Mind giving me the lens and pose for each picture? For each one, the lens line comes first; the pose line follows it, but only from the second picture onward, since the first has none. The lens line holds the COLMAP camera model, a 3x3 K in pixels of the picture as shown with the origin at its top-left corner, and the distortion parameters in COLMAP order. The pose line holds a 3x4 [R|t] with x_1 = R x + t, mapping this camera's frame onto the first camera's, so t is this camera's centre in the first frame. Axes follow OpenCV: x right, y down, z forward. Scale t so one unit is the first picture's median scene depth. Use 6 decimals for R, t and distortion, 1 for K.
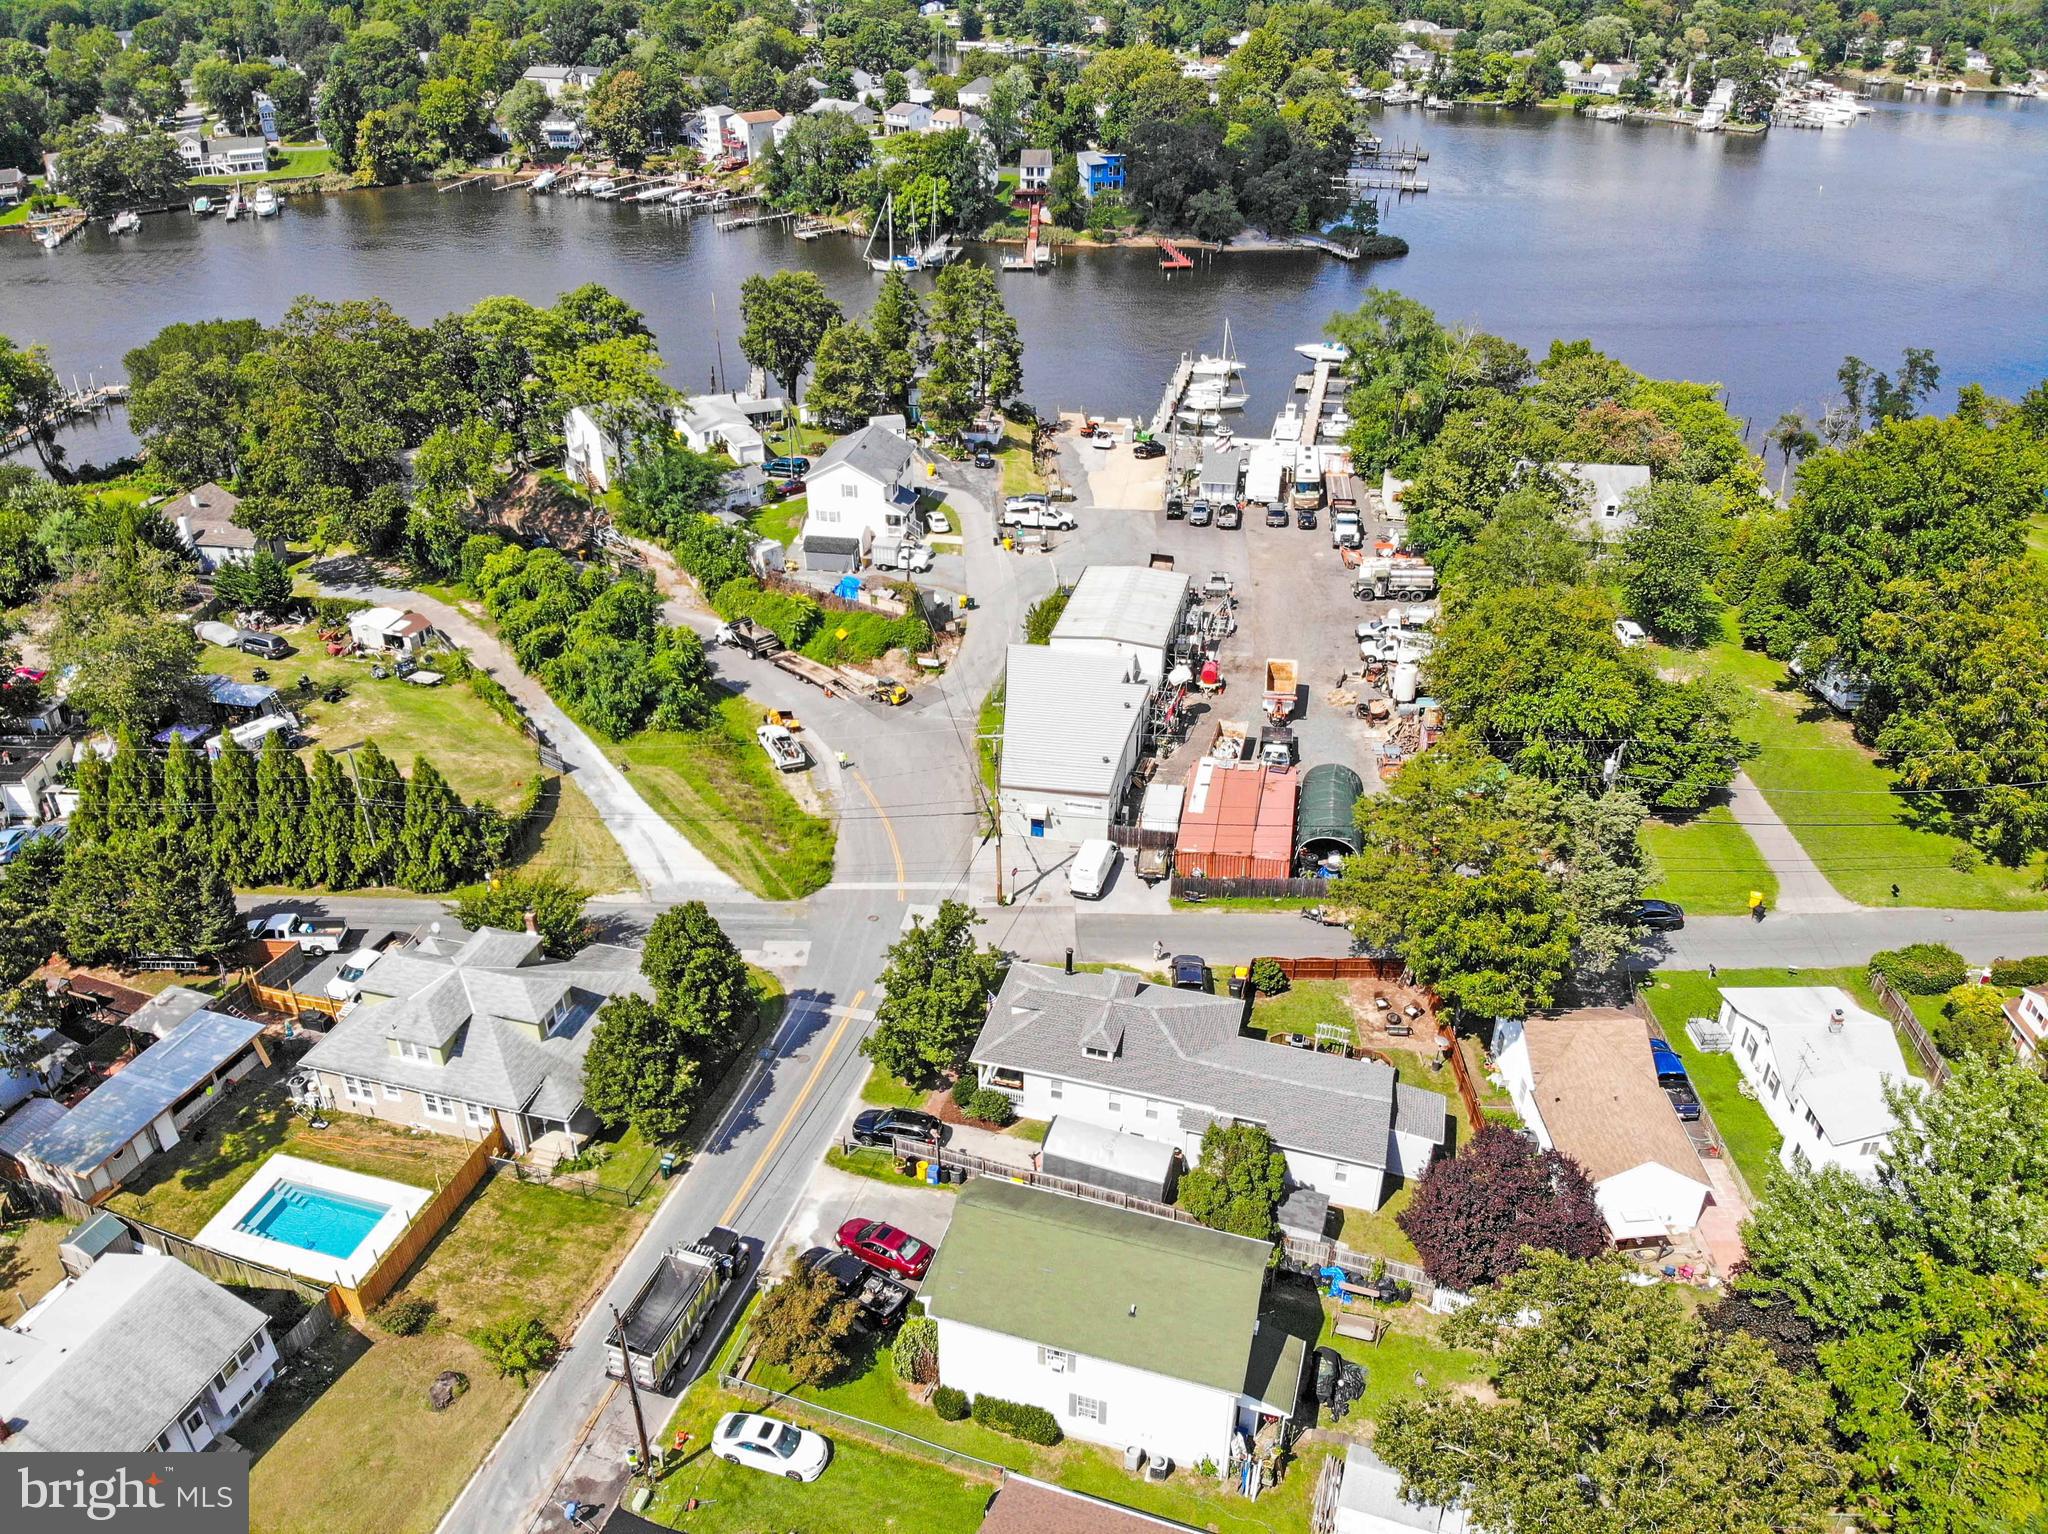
lens RADIAL K [[1481.1, 0, 1006.8], [0, 1481.1, 807.1], [0, 0, 1]] dist [0.007859, -0.096081]
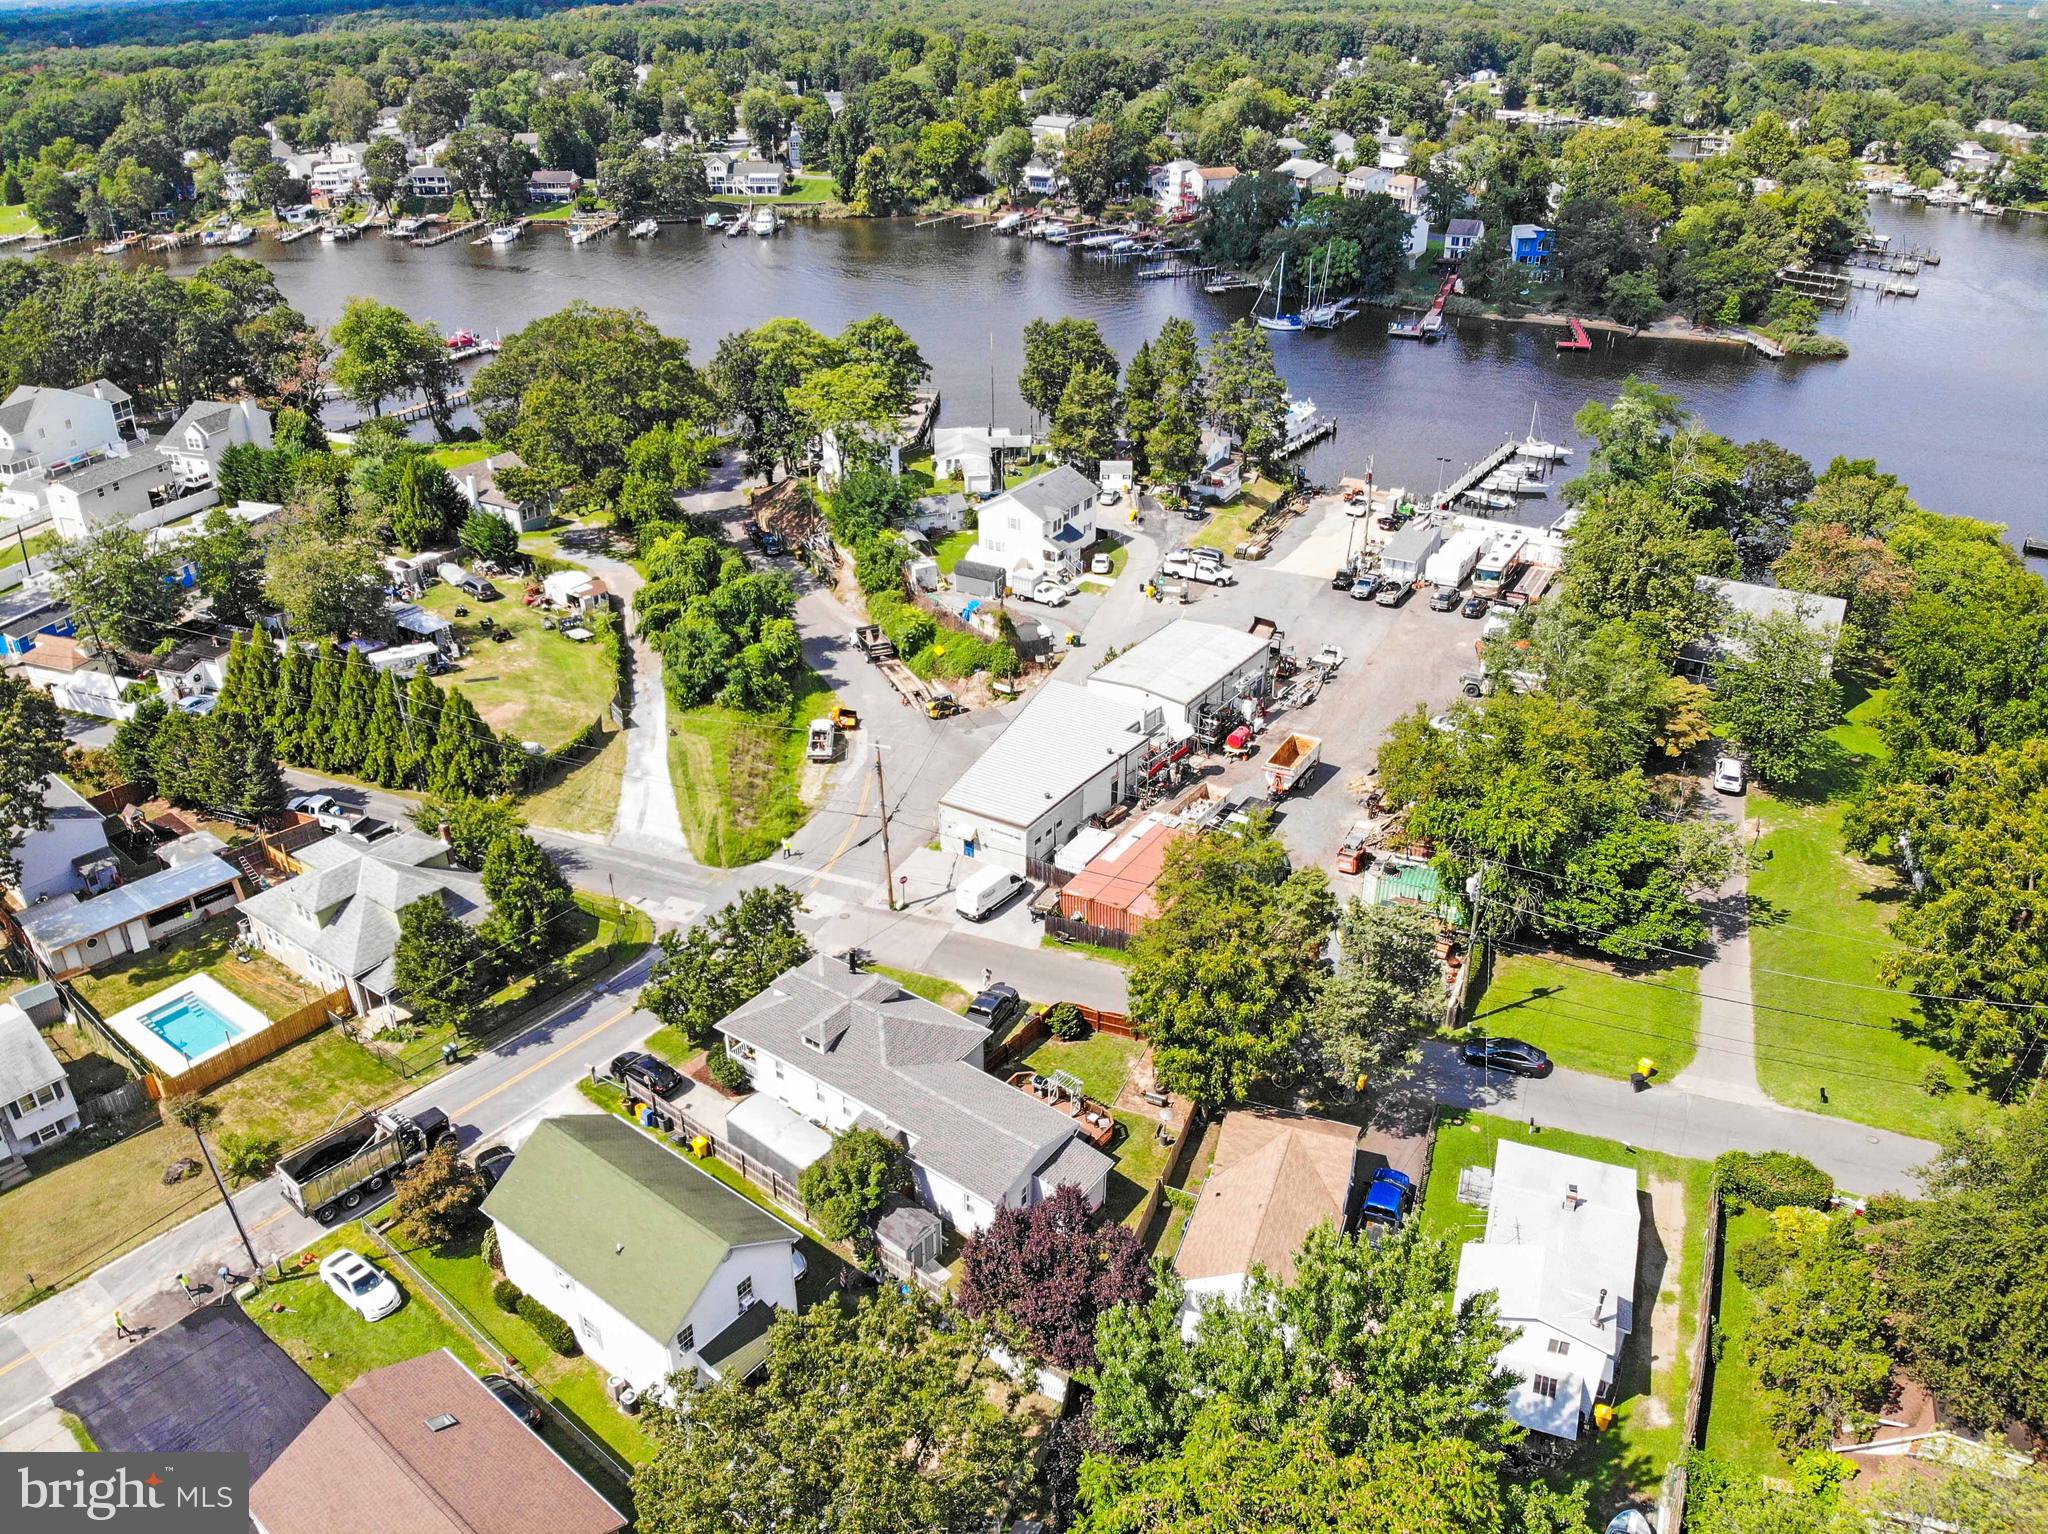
lens RADIAL K [[1481.1, 0, 1012.4], [0, 1481.1, 797.1], [0, 0, 1]] dist [0.007859, -0.096081]
pose [[0.933943, 0.173190, -0.312658, 0.285594], [-0.185009, 0.982702, -0.008295, -0.014332], [0.305813, 0.065592, 0.949830, 0.014059]]
